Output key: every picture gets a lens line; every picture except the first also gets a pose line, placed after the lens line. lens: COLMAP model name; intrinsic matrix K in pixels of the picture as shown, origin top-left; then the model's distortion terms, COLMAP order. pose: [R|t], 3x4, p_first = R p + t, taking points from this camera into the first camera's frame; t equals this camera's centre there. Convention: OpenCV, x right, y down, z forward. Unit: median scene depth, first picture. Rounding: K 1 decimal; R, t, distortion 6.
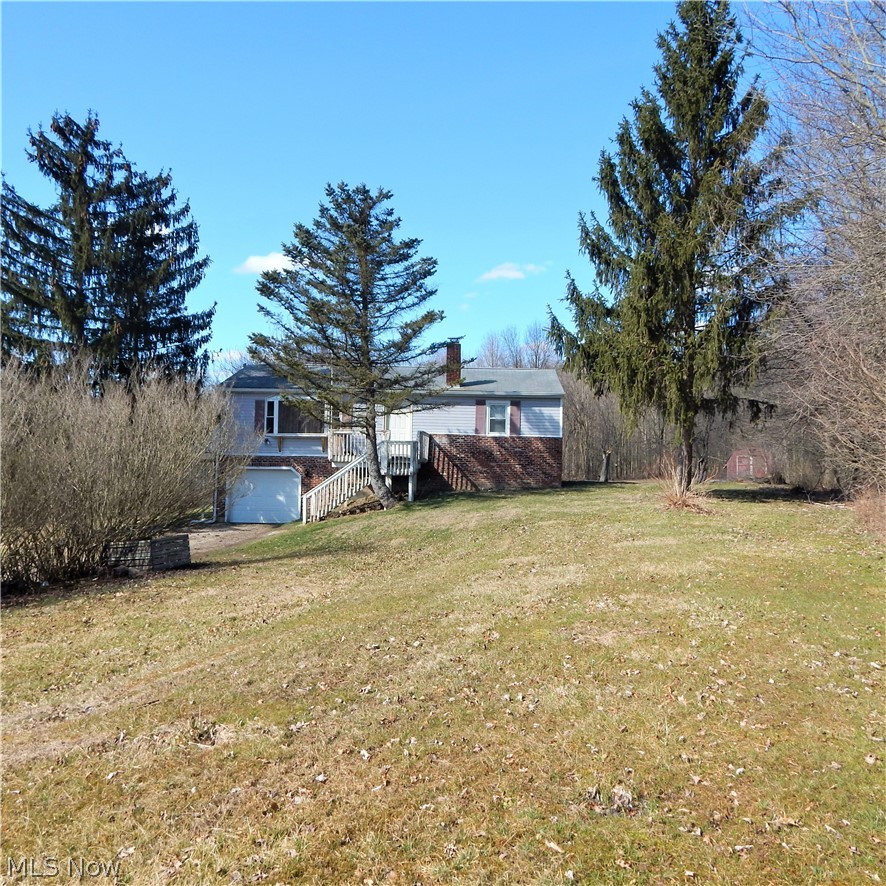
lens RADIAL K [[774.7, 0, 444.3], [0, 774.7, 439.8], [0, 0, 1]] dist [-0.032932, 0.029273]
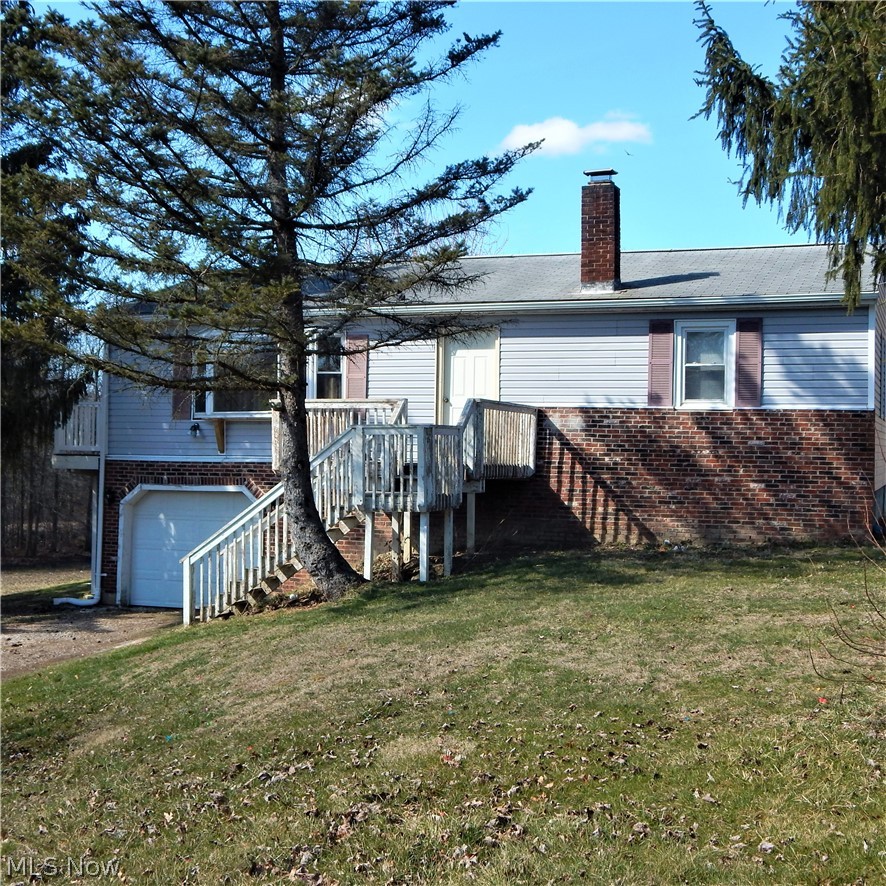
lens RADIAL K [[1275.0, 0, 441.0], [0, 1275.0, 444.1], [0, 0, 1]] dist [-0.042776, 0.000000]
pose [[0.948208, -0.009082, -0.317521, 0.153812], [0.013476, 0.999841, 0.011643, 0.003702], [0.317365, -0.015319, 0.948180, 0.355100]]
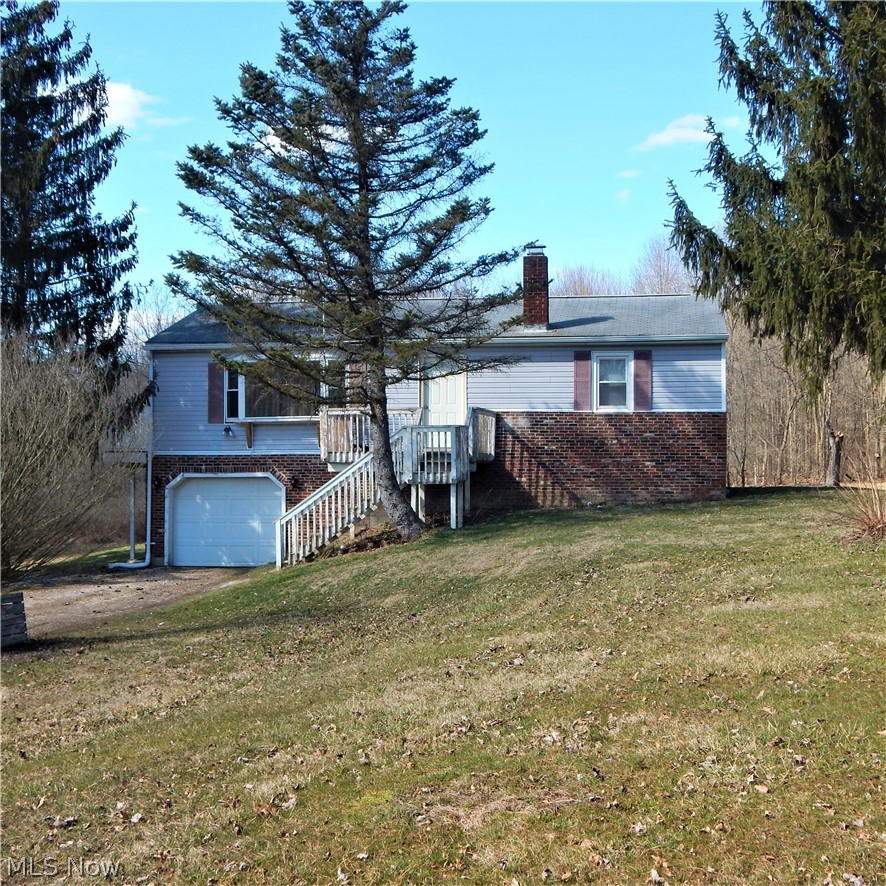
lens RADIAL K [[1275.0, 0, 443.3], [0, 1275.0, 443.9], [0, 0, 1]] dist [-0.042776, 0.000000]
pose [[0.992202, -0.022776, -0.122541, 0.061597], [0.024964, 0.999555, 0.016350, -0.000060], [0.122114, -0.019282, 0.992329, 0.037700]]
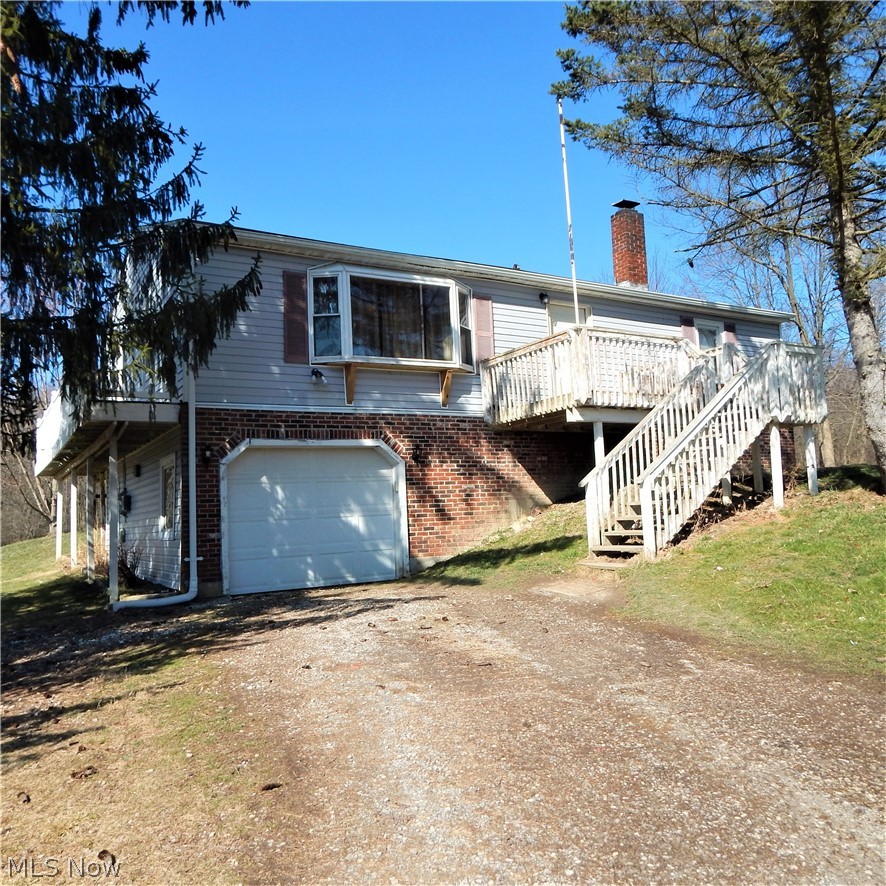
lens RADIAL K [[774.7, 0, 448.4], [0, 774.7, 437.7], [0, 0, 1]] dist [-0.032932, 0.029273]
pose [[0.827640, 0.000267, 0.561259, -0.419333], [0.046674, 0.996503, -0.069300, 0.067246], [-0.559316, 0.083552, 0.824733, 0.679815]]
